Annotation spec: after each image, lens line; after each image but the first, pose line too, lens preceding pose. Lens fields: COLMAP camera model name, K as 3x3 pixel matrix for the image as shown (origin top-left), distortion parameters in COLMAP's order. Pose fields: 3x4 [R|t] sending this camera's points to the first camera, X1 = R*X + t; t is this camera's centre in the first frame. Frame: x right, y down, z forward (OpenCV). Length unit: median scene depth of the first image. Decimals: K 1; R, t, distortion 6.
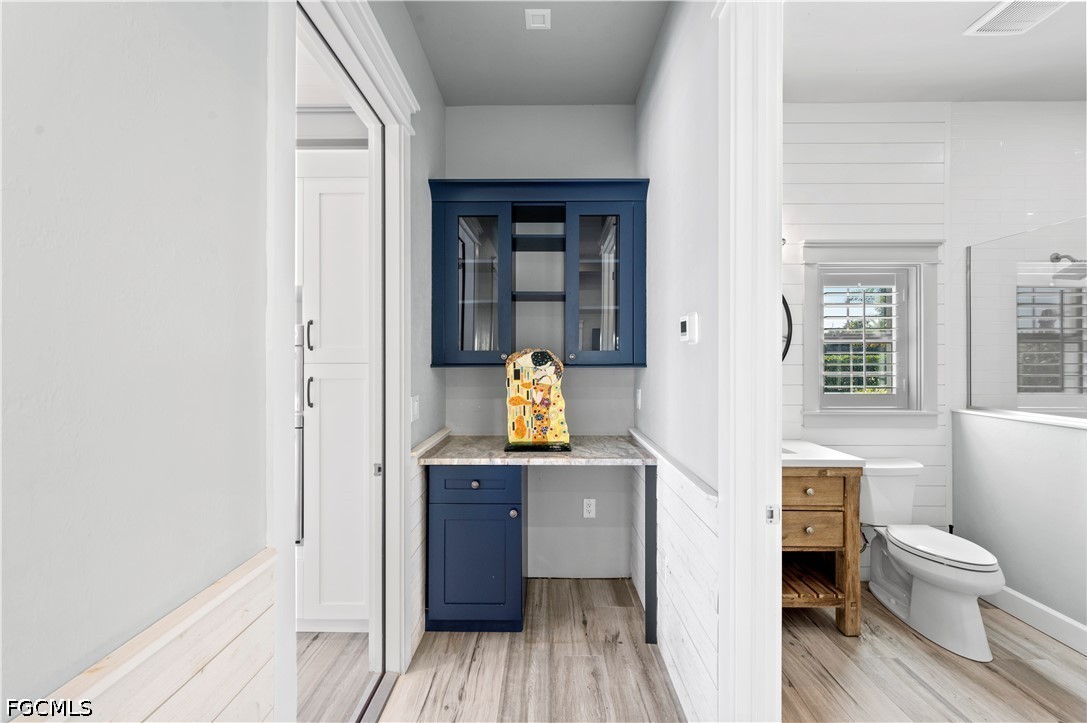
lens RADIAL K [[427.6, 0, 544.0], [0, 427.6, 357.1], [0, 0, 1]] dist [-0.000128, 0.000603]
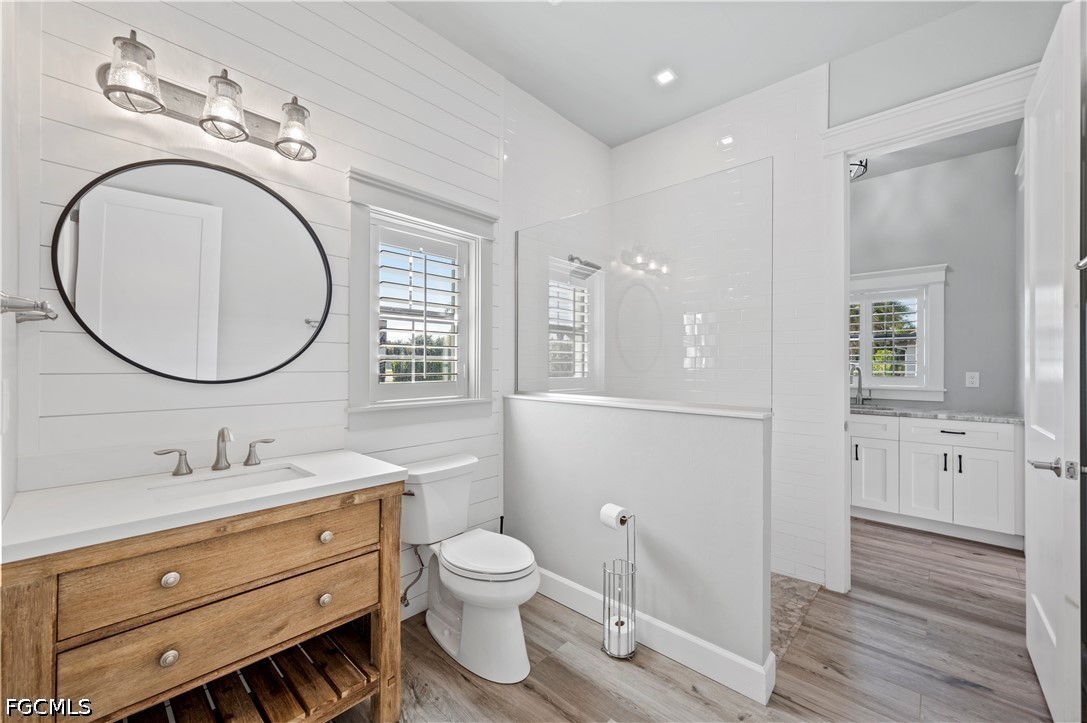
lens RADIAL K [[431.3, 0, 545.0], [0, 431.3, 362.7], [0, 0, 1]] dist [0.000271, -0.000001]
pose [[0.671878, 0.004929, 0.740646, 0.328277], [-0.005156, 0.999985, -0.001978, 0.055977], [-0.740644, -0.002489, 0.671893, 0.307562]]
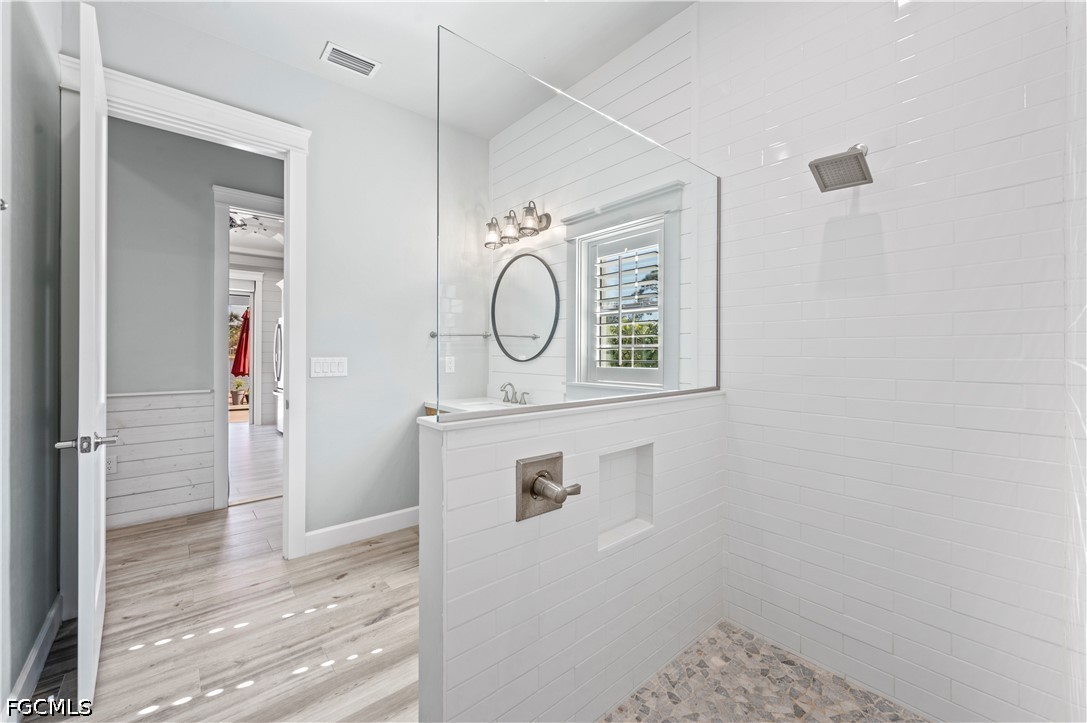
lens RADIAL K [[425.2, 0, 542.2], [0, 425.2, 349.9], [0, 0, 1]] dist [0.000378, 0.000121]
pose [[0.658774, -0.002415, -0.752337, 1.507215], [0.002393, 0.999997, -0.001114, 0.054284], [0.752337, -0.001066, 0.658778, 0.297468]]
